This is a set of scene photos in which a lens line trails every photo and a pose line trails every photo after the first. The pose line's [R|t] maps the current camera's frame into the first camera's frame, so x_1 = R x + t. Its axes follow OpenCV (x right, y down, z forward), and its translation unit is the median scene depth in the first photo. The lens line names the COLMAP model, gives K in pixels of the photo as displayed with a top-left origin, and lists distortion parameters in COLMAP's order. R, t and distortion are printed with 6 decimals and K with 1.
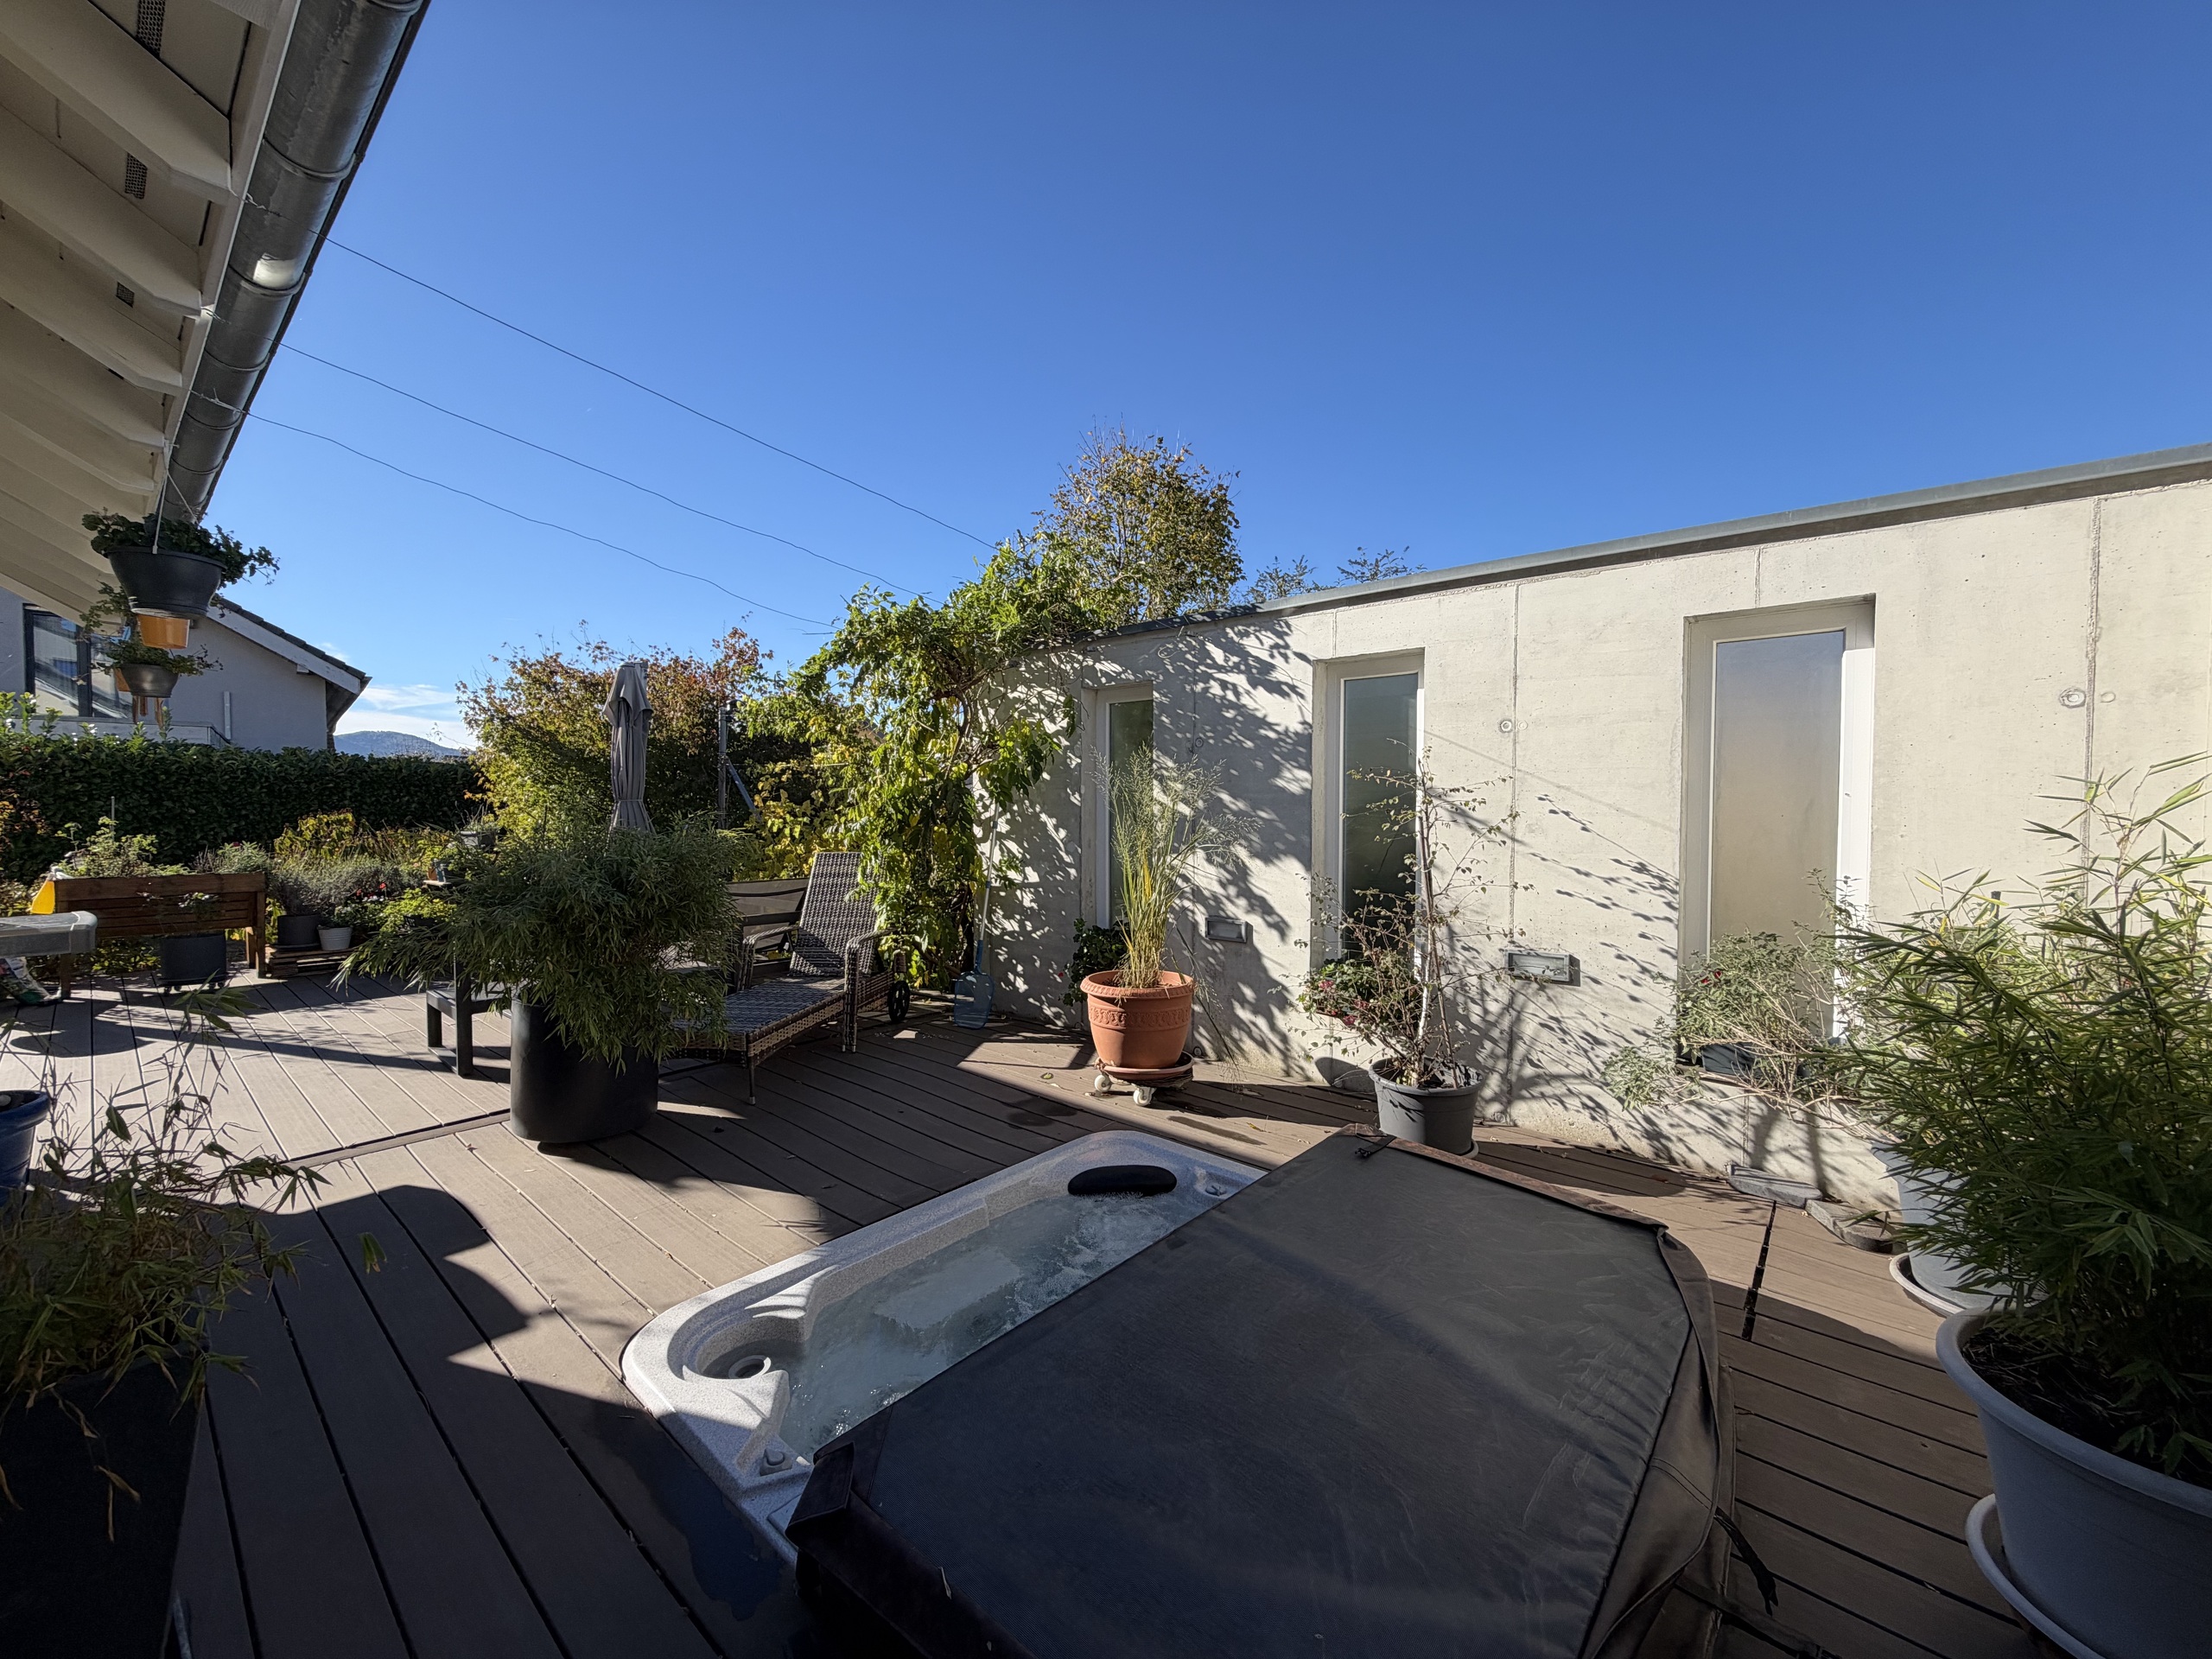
lens RADIAL K [[879.9, 0, 1108.1], [0, 879.9, 835.6], [0, 0, 1]] dist [0.001797, -0.000370]
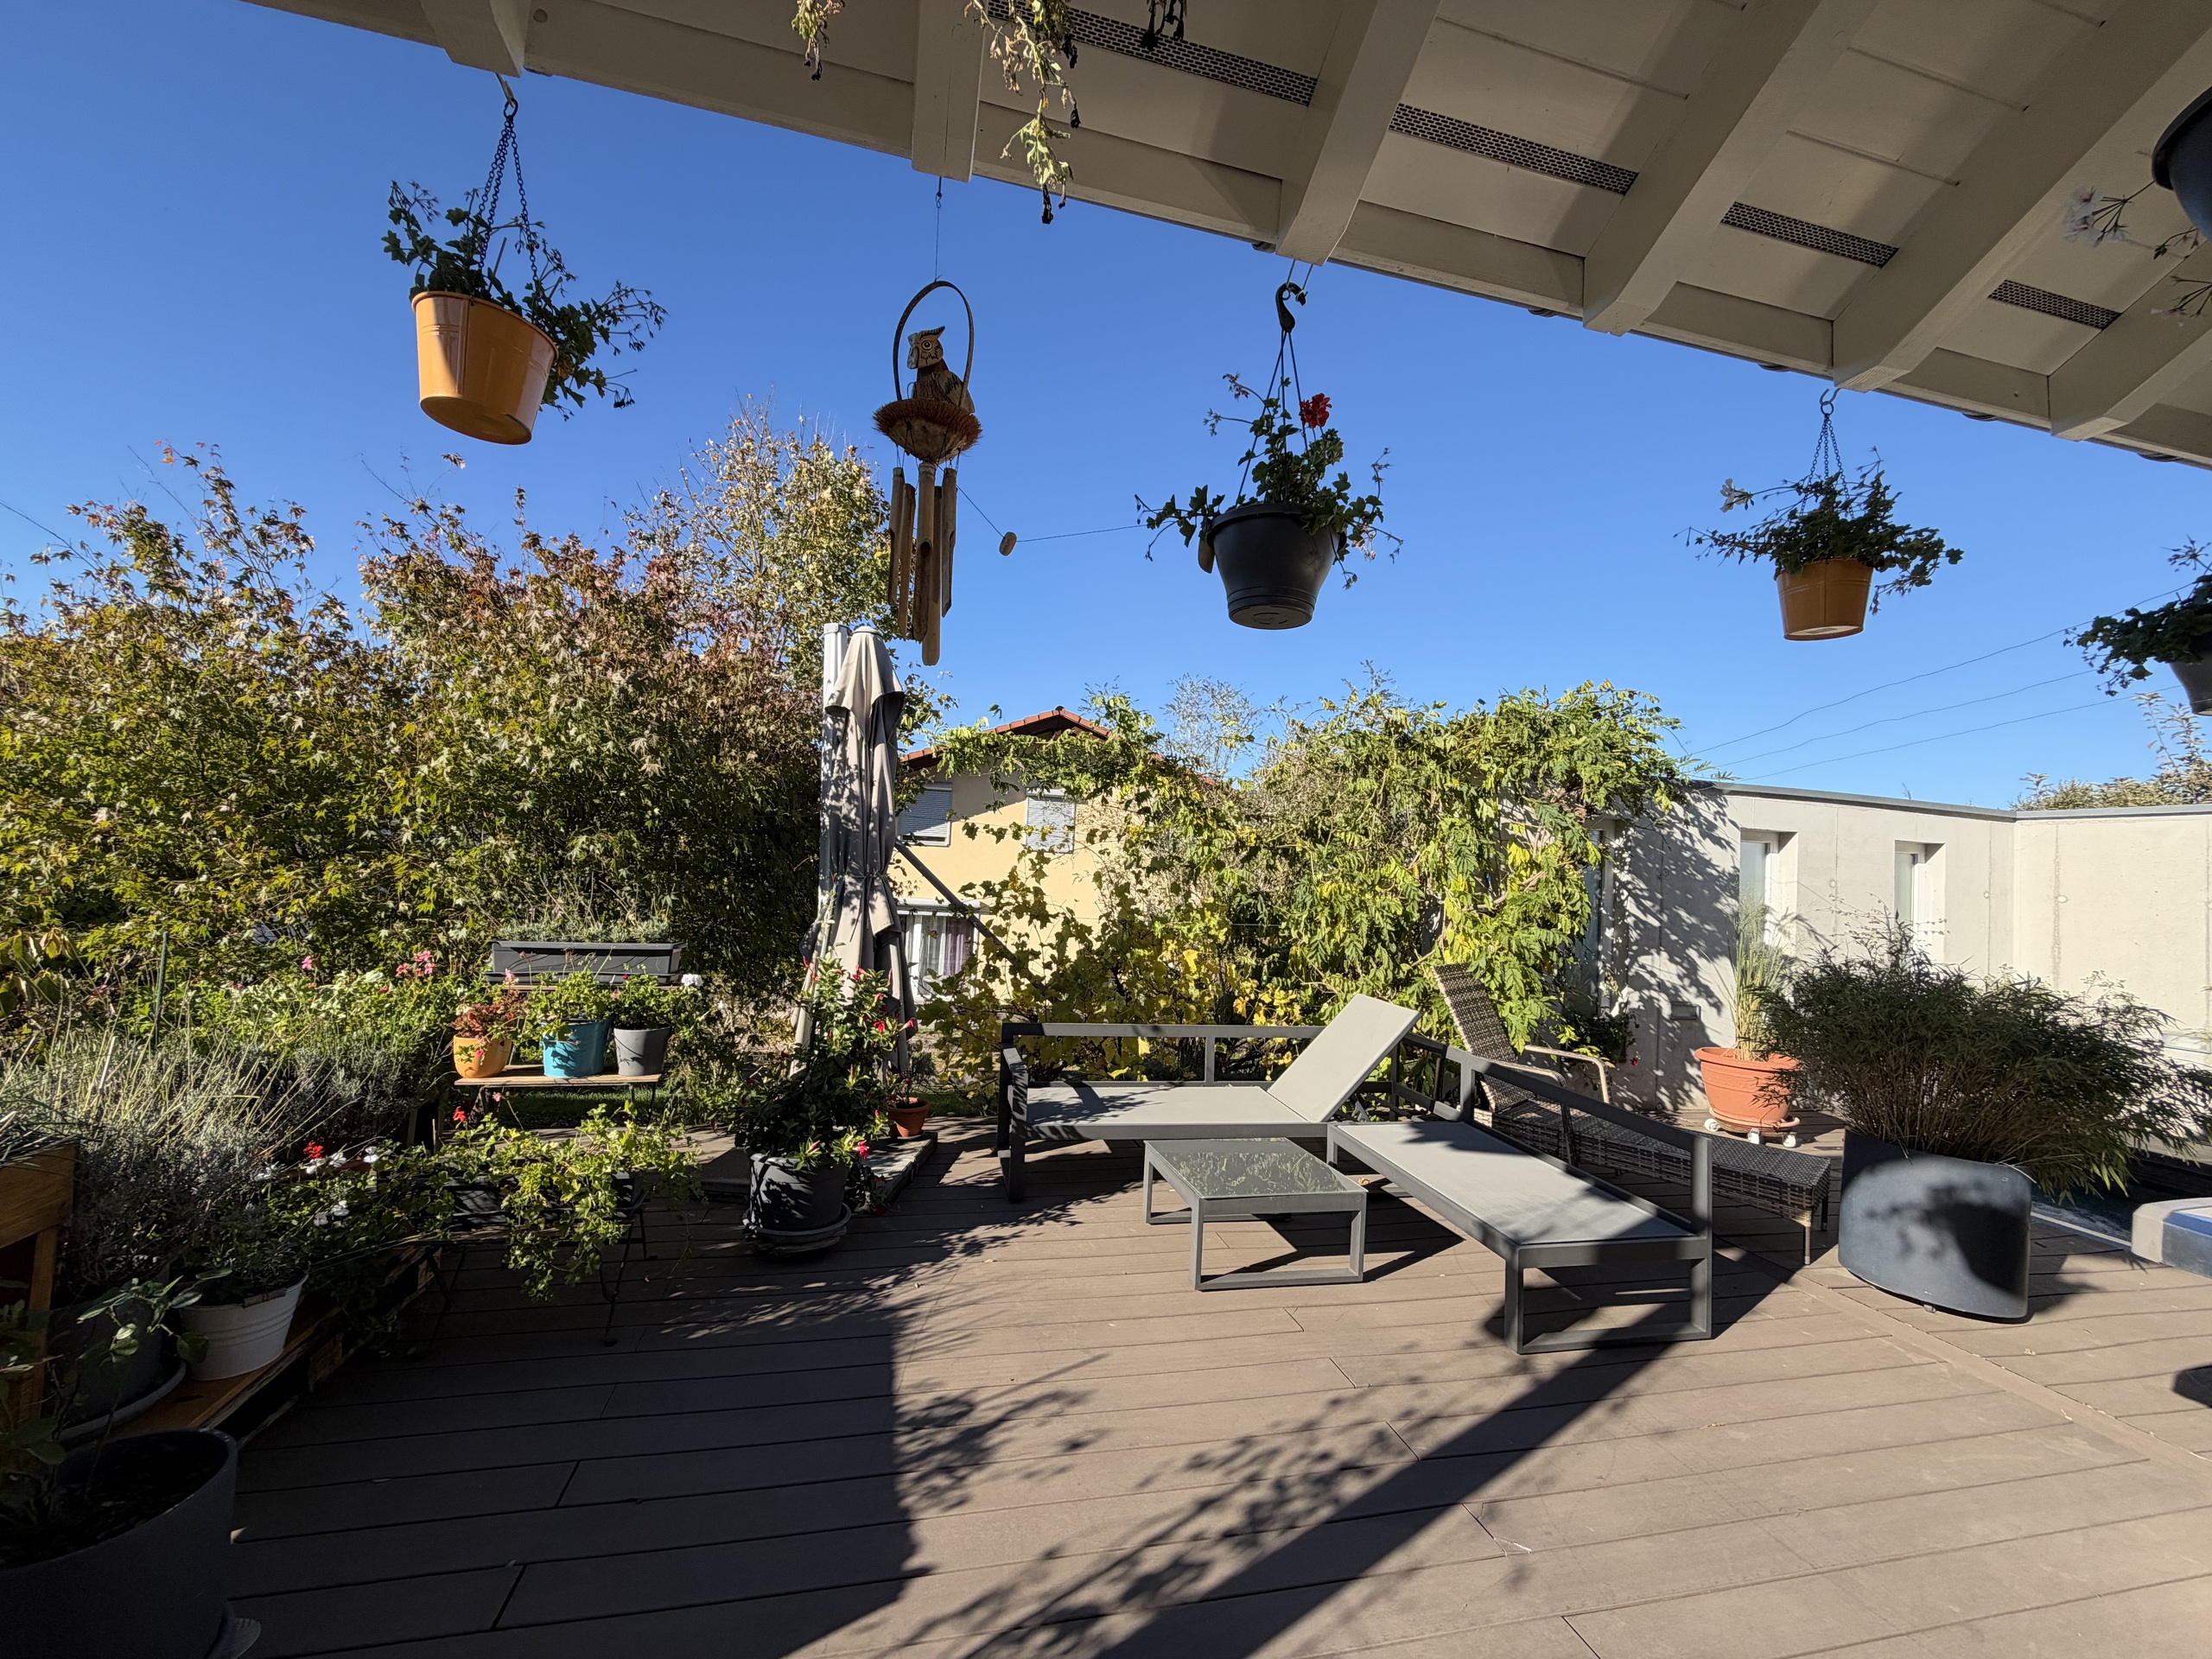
lens RADIAL K [[879.9, 0, 1099.0], [0, 879.9, 828.9], [0, 0, 1]] dist [0.001797, -0.000370]
pose [[0.586071, 0.066907, 0.807492, -1.569437], [-0.029300, 0.997683, -0.061400, -0.066639], [-0.809730, 0.012325, 0.586674, 0.955669]]
